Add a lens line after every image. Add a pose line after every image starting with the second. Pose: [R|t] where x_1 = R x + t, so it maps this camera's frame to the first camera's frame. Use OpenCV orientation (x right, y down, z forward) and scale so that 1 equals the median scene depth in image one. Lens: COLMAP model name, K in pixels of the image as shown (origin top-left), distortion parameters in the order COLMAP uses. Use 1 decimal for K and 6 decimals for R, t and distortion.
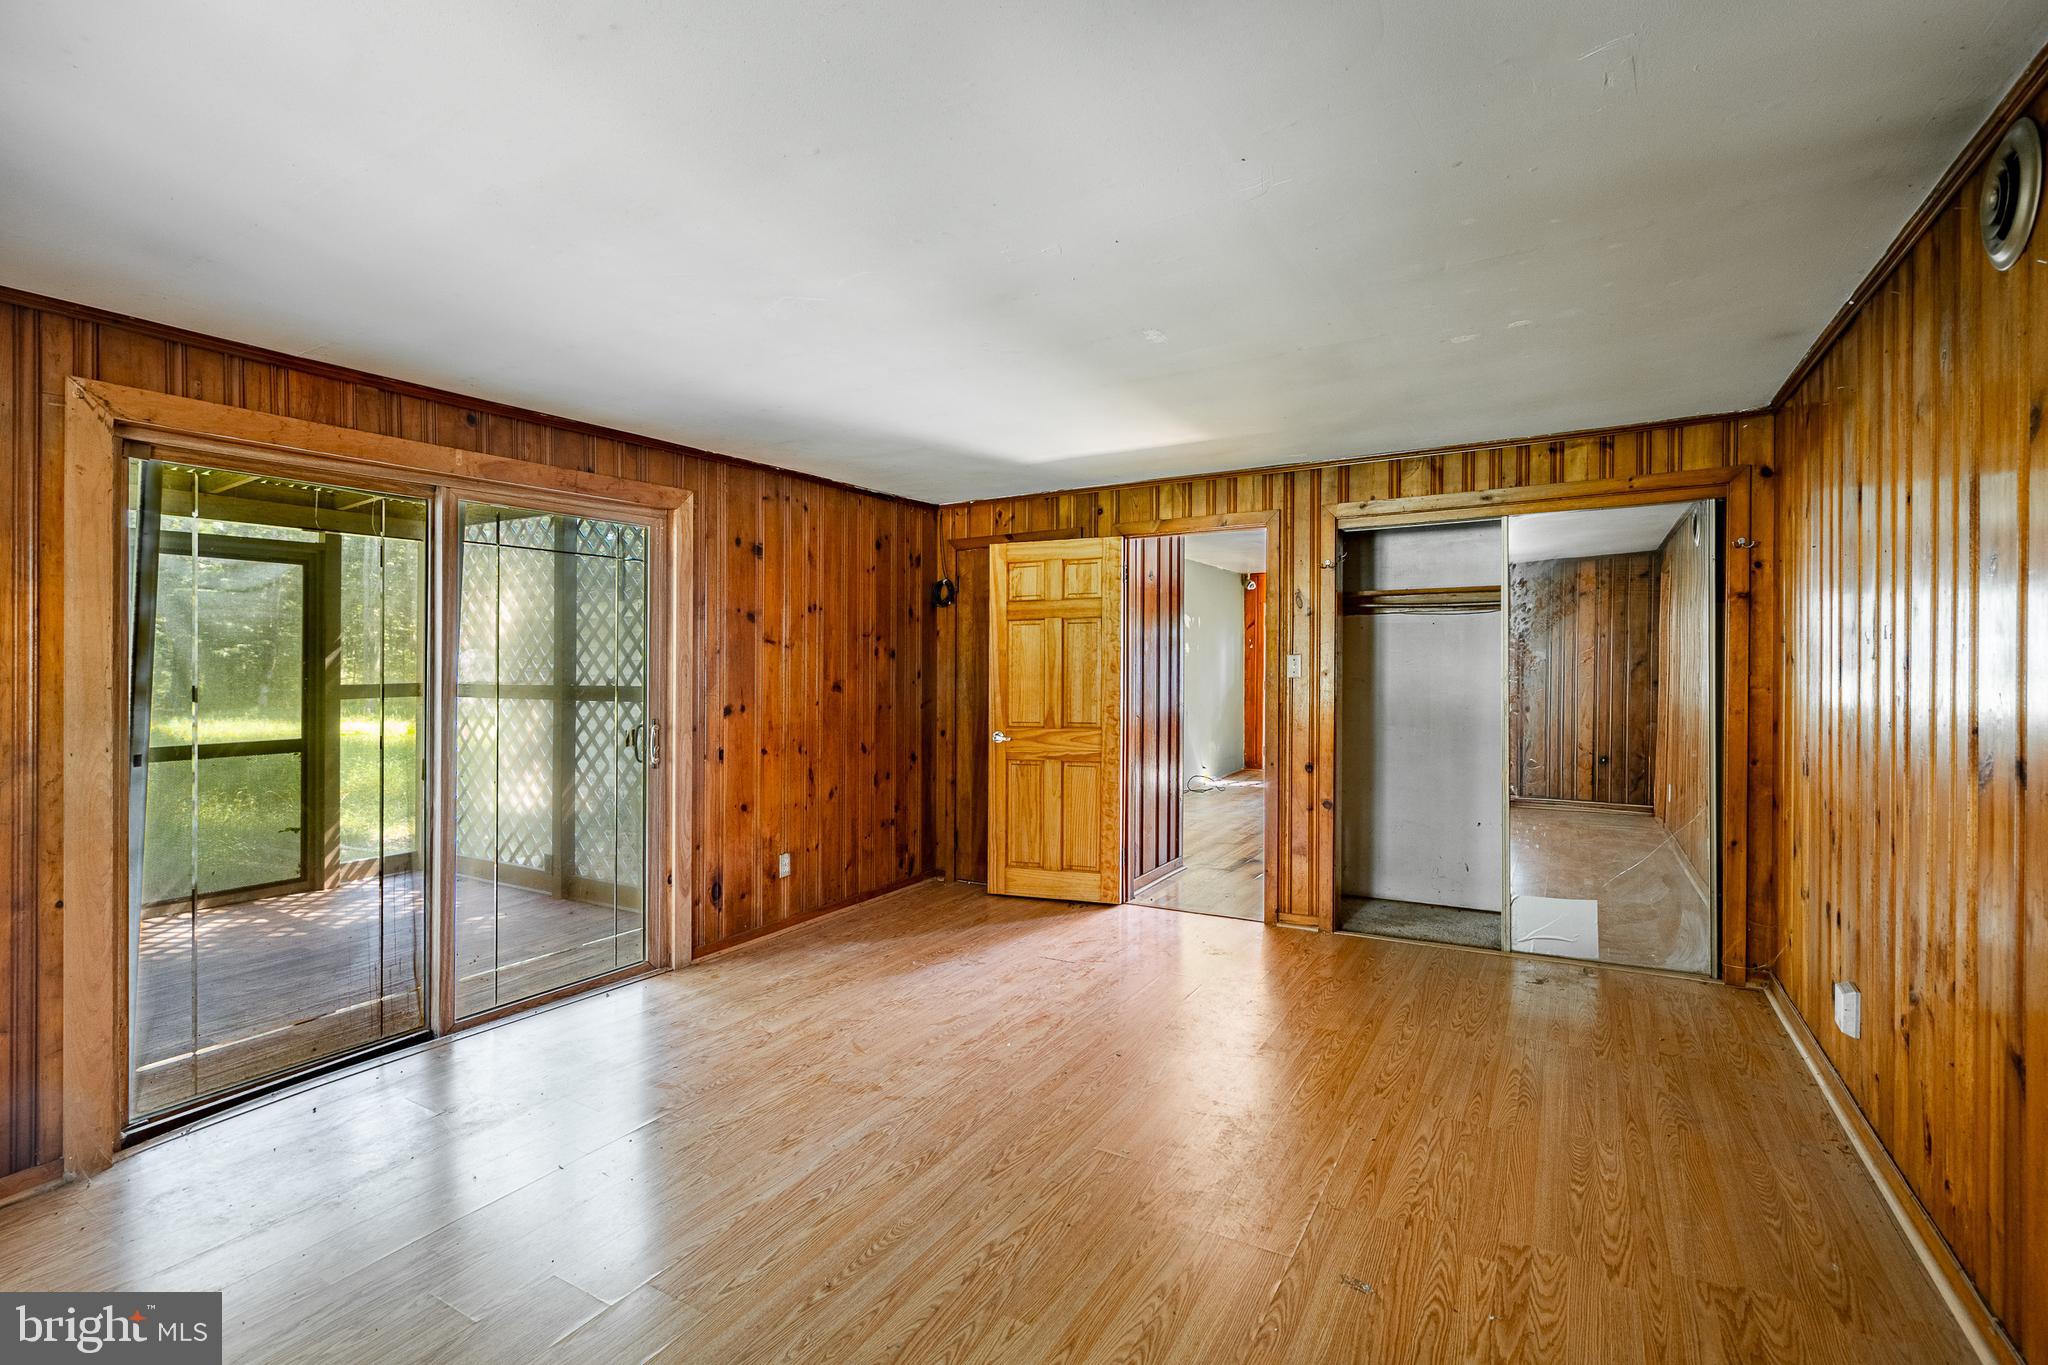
lens RADIAL K [[957.1, 0, 1021.3], [0, 957.1, 673.0], [0, 0, 1]] dist [0.015176, -0.000613]
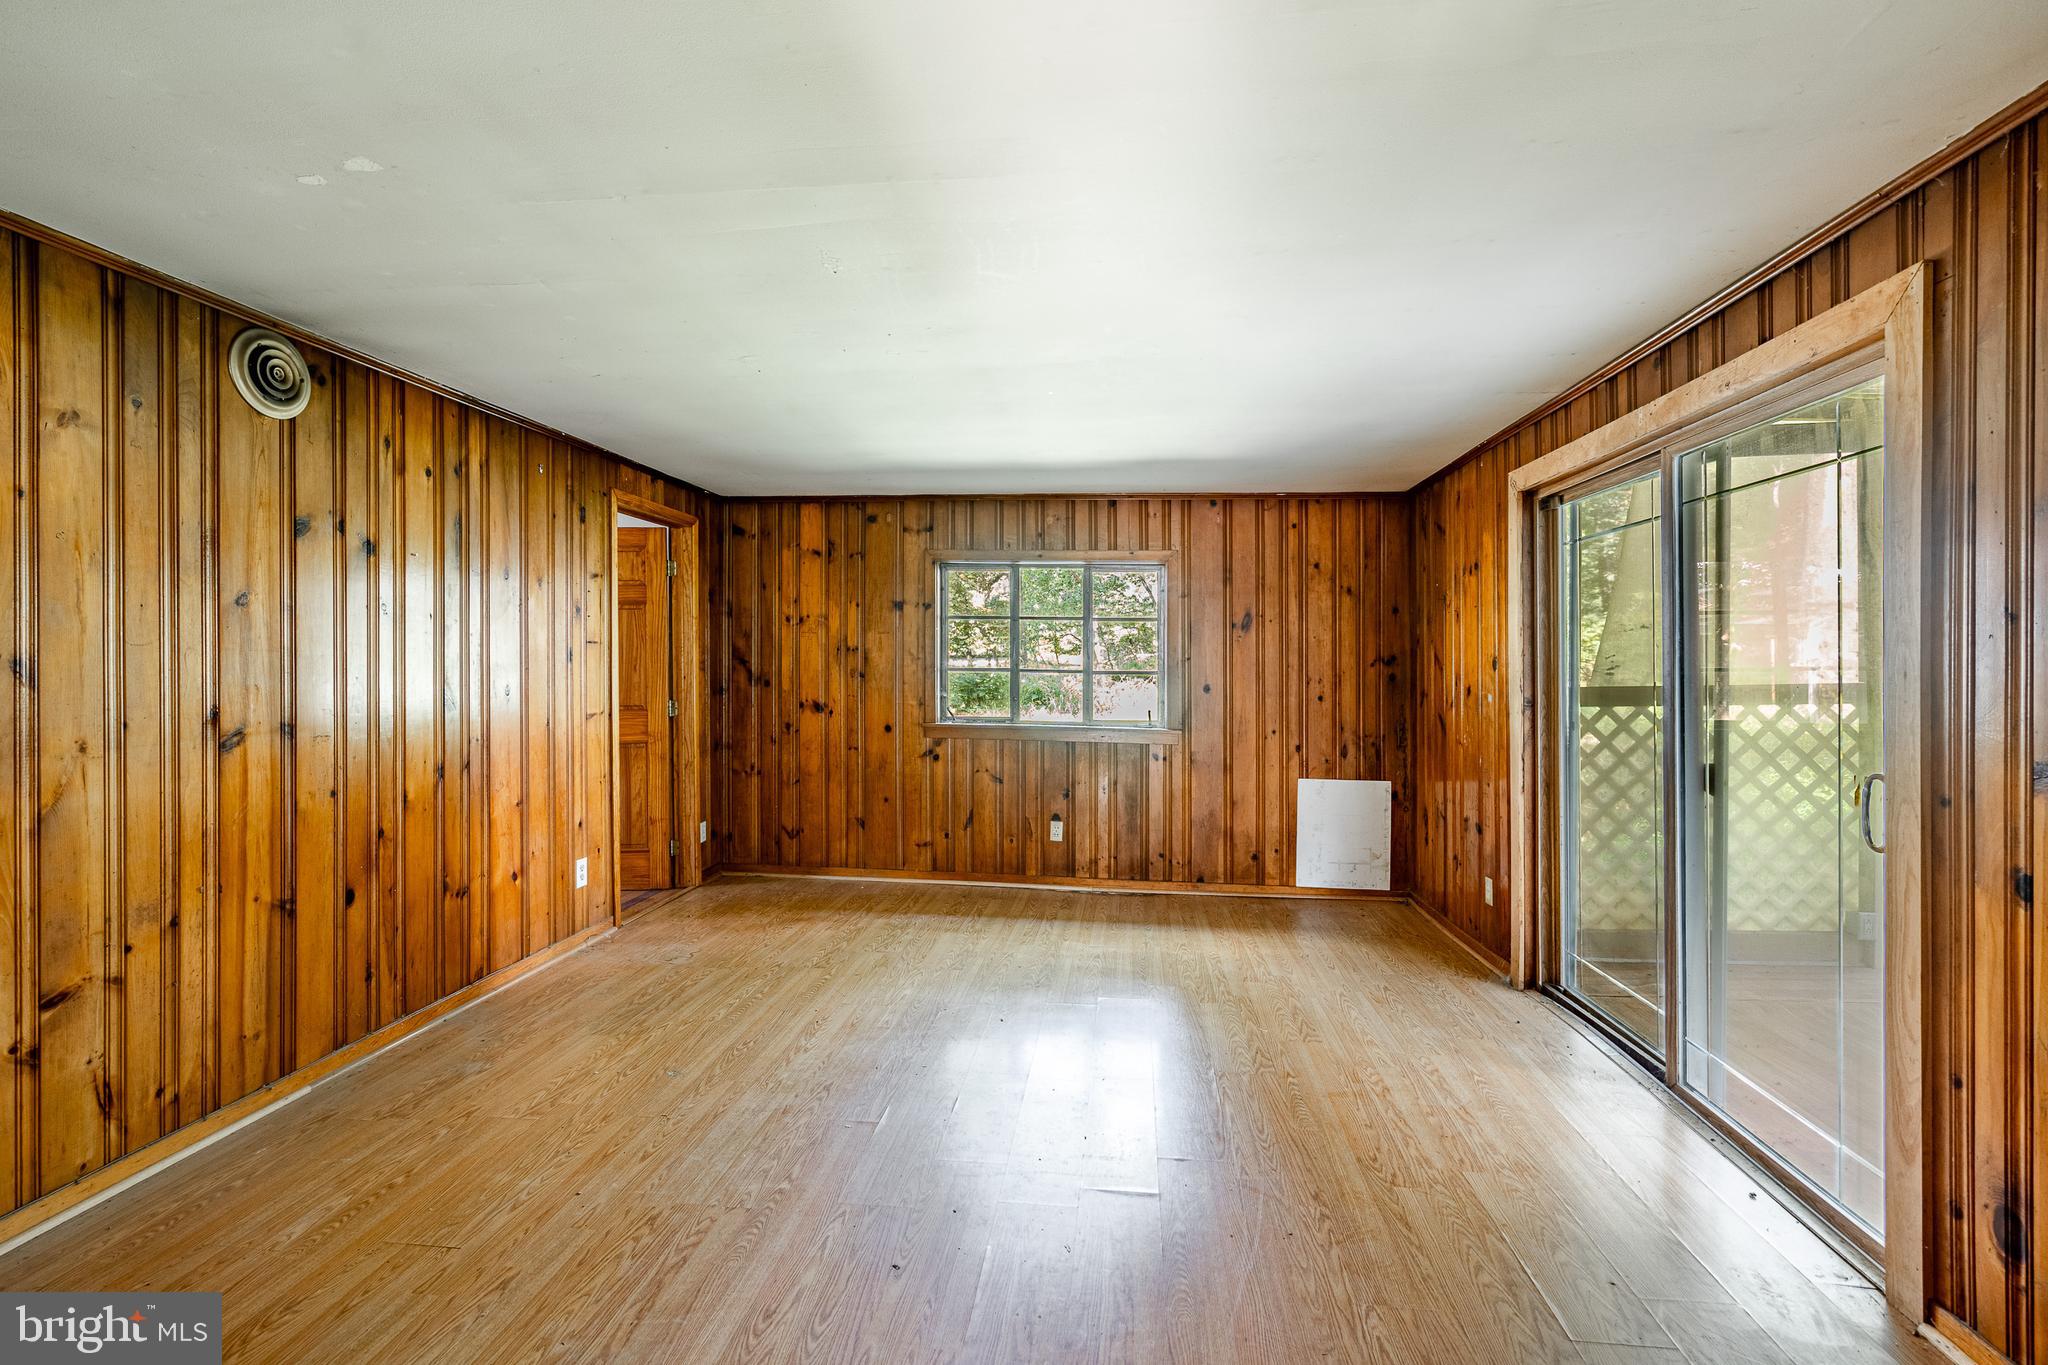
lens RADIAL K [[957.1, 0, 1019.2], [0, 957.1, 669.3], [0, 0, 1]] dist [0.015176, -0.000613]
pose [[-0.918916, 0.010276, -0.394320, 0.409112], [0.005233, 0.999890, 0.013861, -0.017312], [0.394419, 0.010674, -0.918869, 2.407470]]
